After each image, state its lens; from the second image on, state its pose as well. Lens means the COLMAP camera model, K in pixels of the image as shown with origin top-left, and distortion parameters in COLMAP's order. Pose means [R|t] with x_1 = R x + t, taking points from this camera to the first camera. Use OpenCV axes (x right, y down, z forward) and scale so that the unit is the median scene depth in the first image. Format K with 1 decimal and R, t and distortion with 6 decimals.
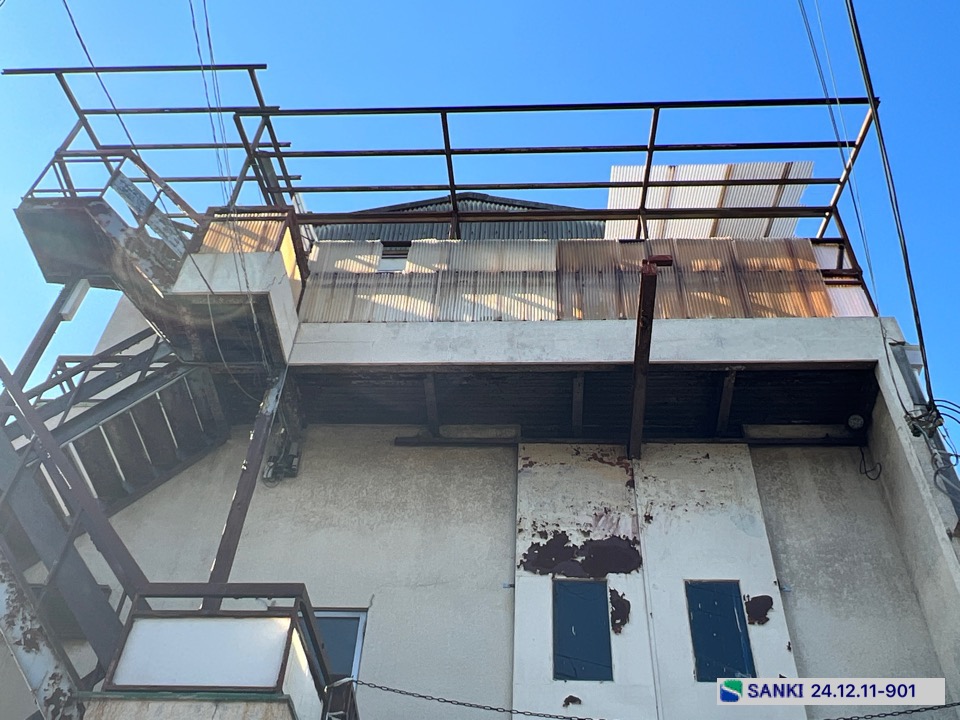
lens RADIAL K [[972.5, 0, 486.7], [0, 972.5, 361.9], [0, 0, 1]] dist [-0.003661, 0.000000]
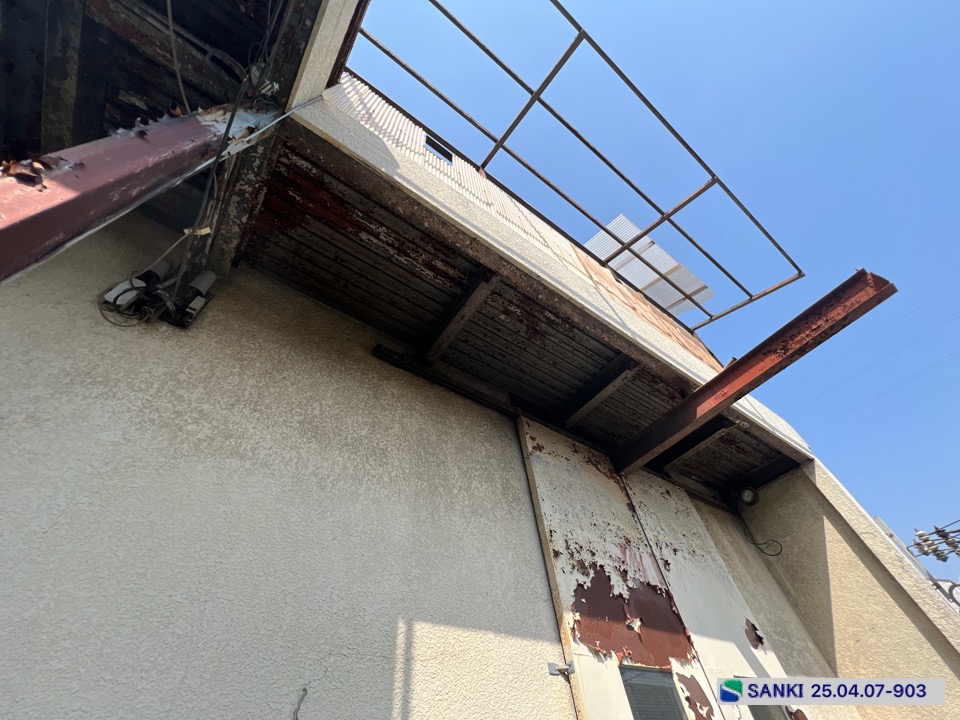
lens RADIAL K [[386.5, 0, 483.2], [0, 386.5, 361.5], [0, 0, 1]] dist [-0.003648, 0.001020]
pose [[0.777315, 0.406902, 0.479805, -0.173635], [-0.372816, 0.912262, -0.169665, 0.115222], [-0.506745, -0.046996, 0.860814, 0.785013]]
